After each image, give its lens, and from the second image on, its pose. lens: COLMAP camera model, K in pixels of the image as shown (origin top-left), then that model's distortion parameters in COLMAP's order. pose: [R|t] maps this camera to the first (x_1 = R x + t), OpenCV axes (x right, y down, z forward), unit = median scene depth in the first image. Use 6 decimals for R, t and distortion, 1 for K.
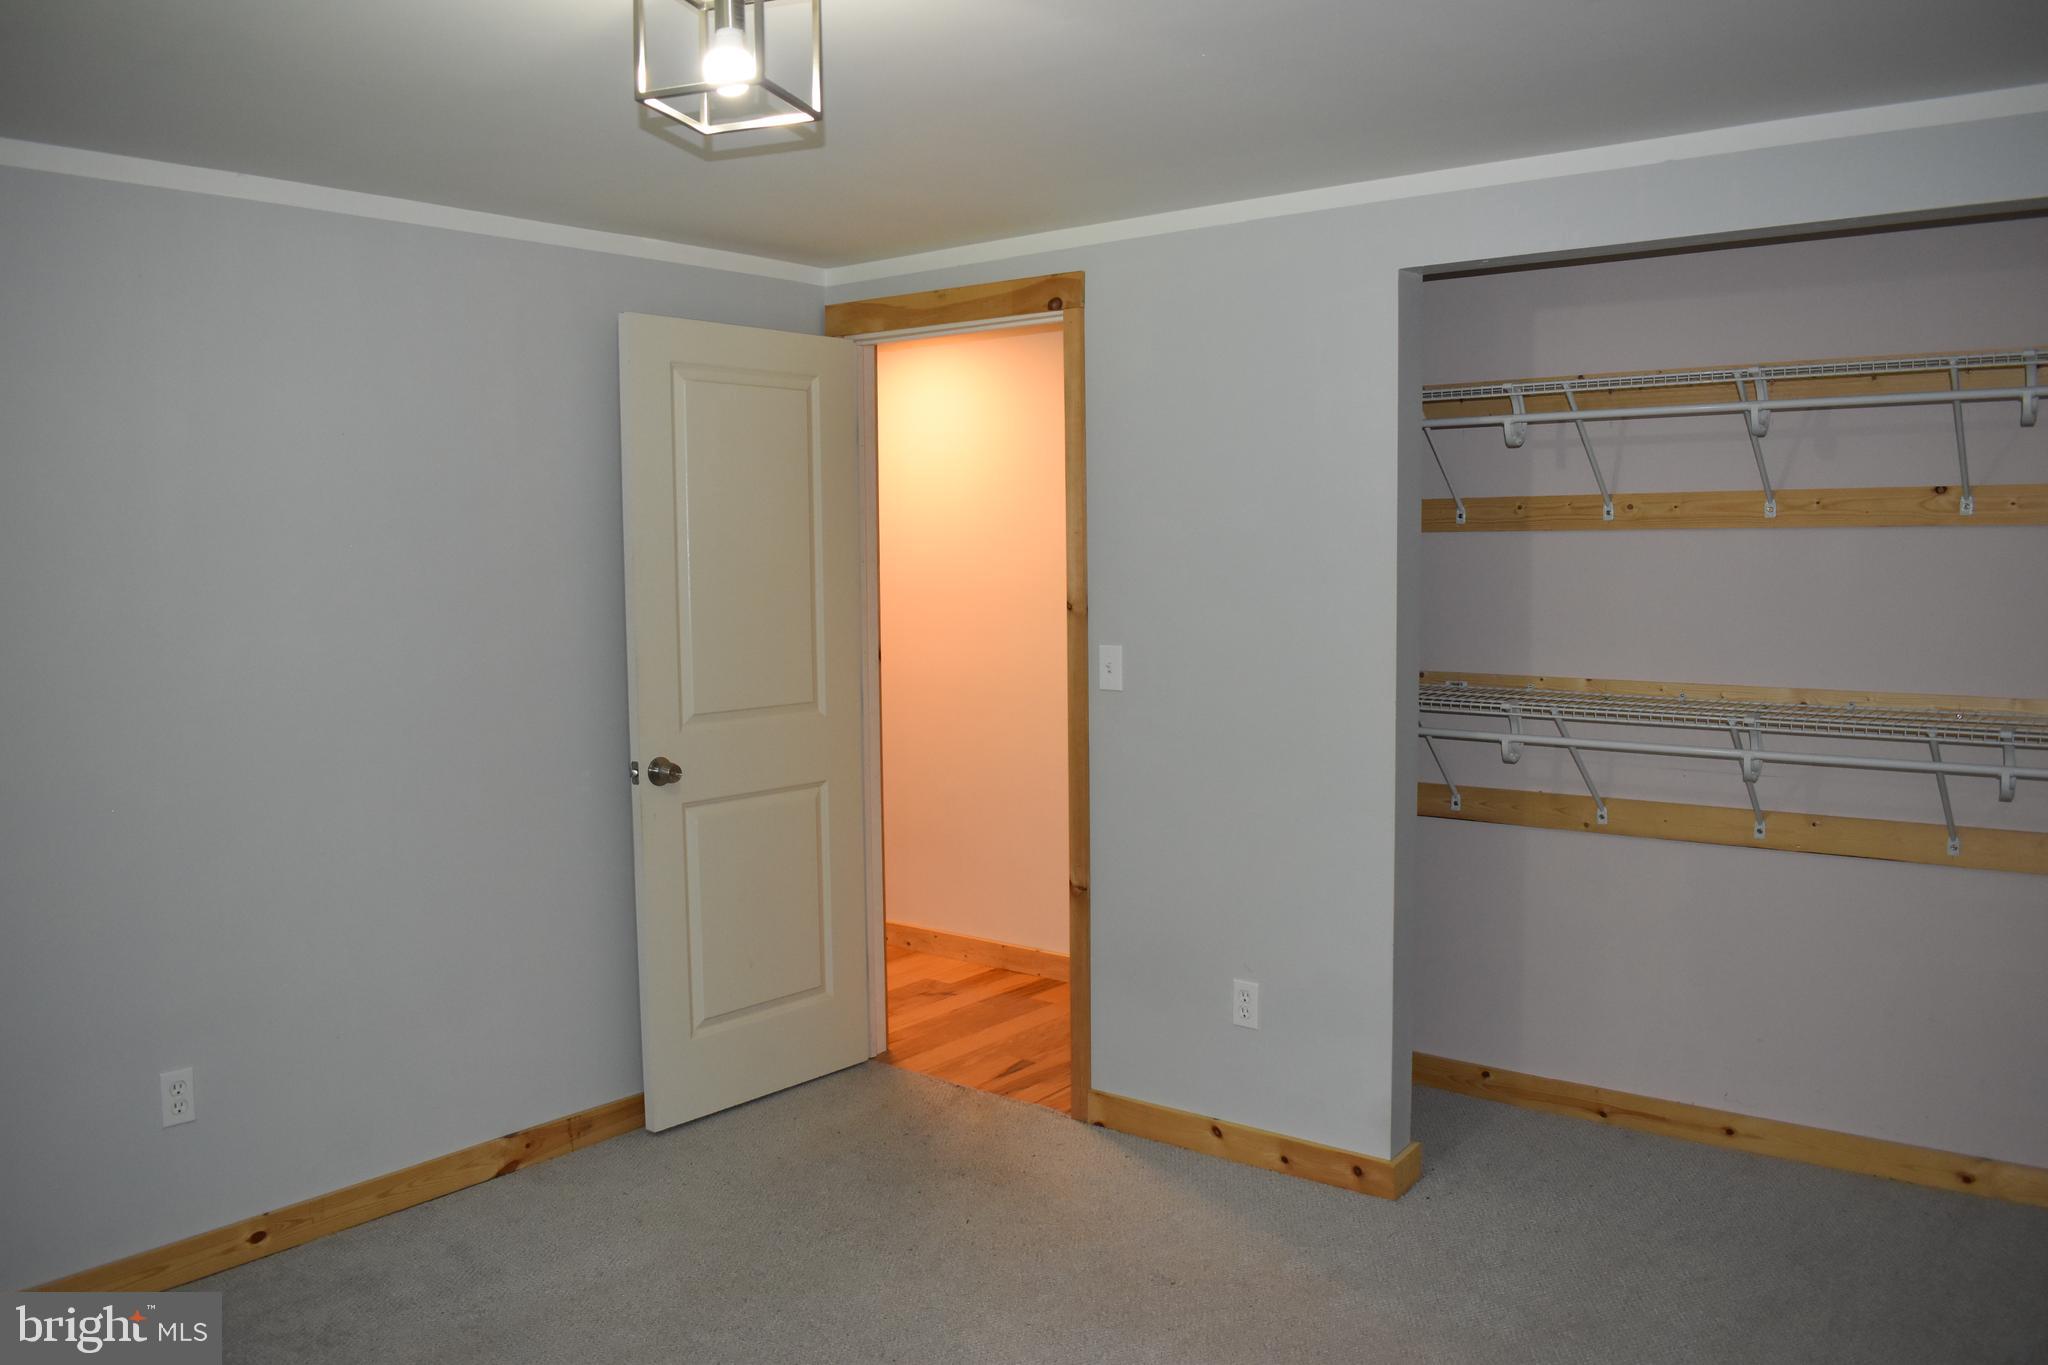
lens RADIAL K [[1605.3, 0, 1034.5], [0, 1605.3, 685.7], [0, 0, 1]] dist [-0.081628, 0.006601]
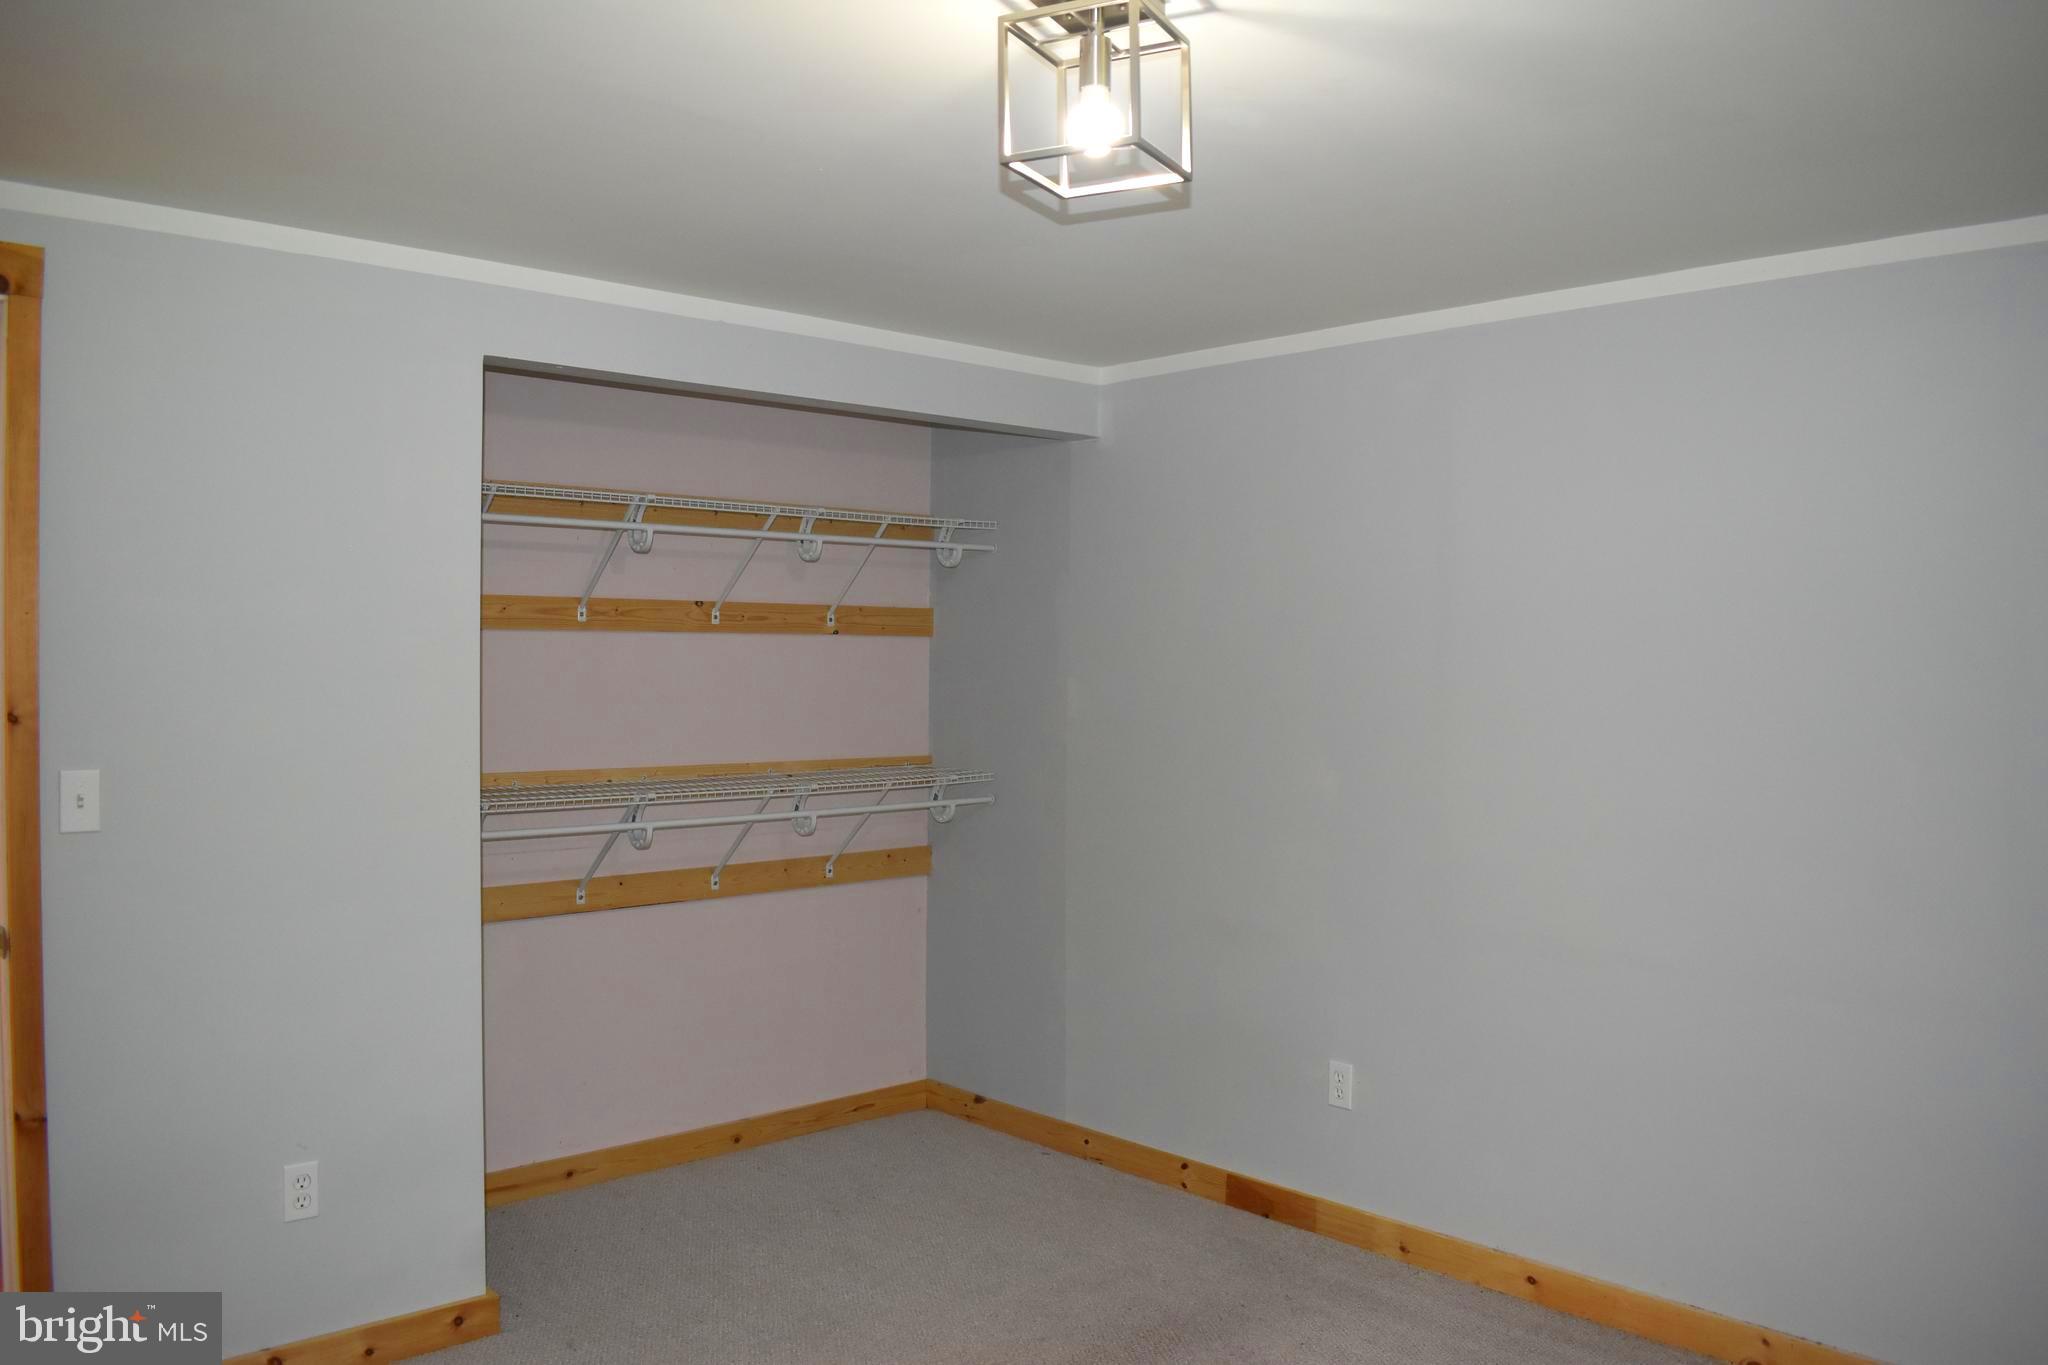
lens RADIAL K [[1605.3, 0, 1031.0], [0, 1605.3, 659.7], [0, 0, 1]] dist [-0.081628, 0.006601]
pose [[0.156387, 0.007692, 0.987666, -0.648583], [0.066320, 0.997631, -0.018271, -0.037099], [-0.985467, 0.068360, 0.155506, 0.519521]]
